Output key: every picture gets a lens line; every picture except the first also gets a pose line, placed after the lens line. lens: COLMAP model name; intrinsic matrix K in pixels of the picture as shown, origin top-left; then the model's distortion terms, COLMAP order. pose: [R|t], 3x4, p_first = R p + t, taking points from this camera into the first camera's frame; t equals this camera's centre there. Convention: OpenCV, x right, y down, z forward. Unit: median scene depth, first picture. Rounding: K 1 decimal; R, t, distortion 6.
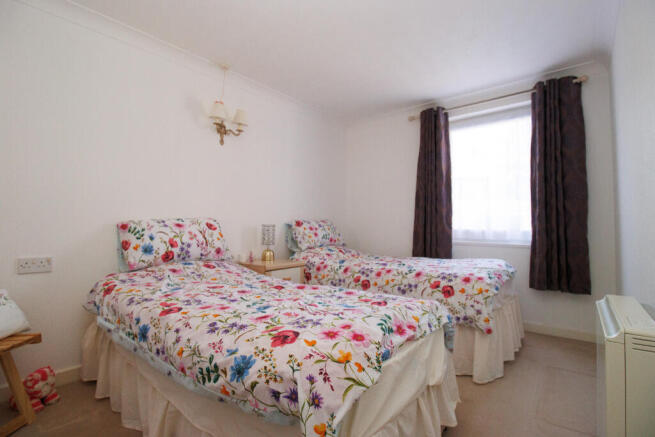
lens RADIAL K [[303.9, 0, 330.6], [0, 303.9, 217.3], [0, 0, 1]] dist [-0.020026, -0.000533]
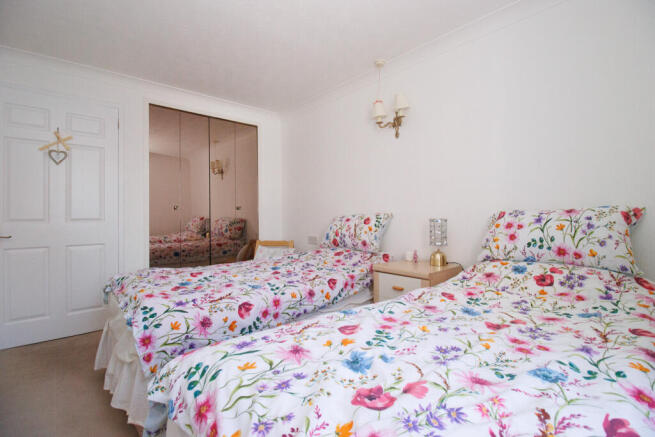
lens RADIAL K [[303.9, 0, 330.6], [0, 303.9, 217.3], [0, 0, 1]] dist [-0.020026, -0.000533]
pose [[-0.156788, -0.000990, -0.987632, 0.730529], [0.033441, 0.999421, -0.006310, 0.019278], [0.987066, -0.034017, -0.156664, 1.051297]]
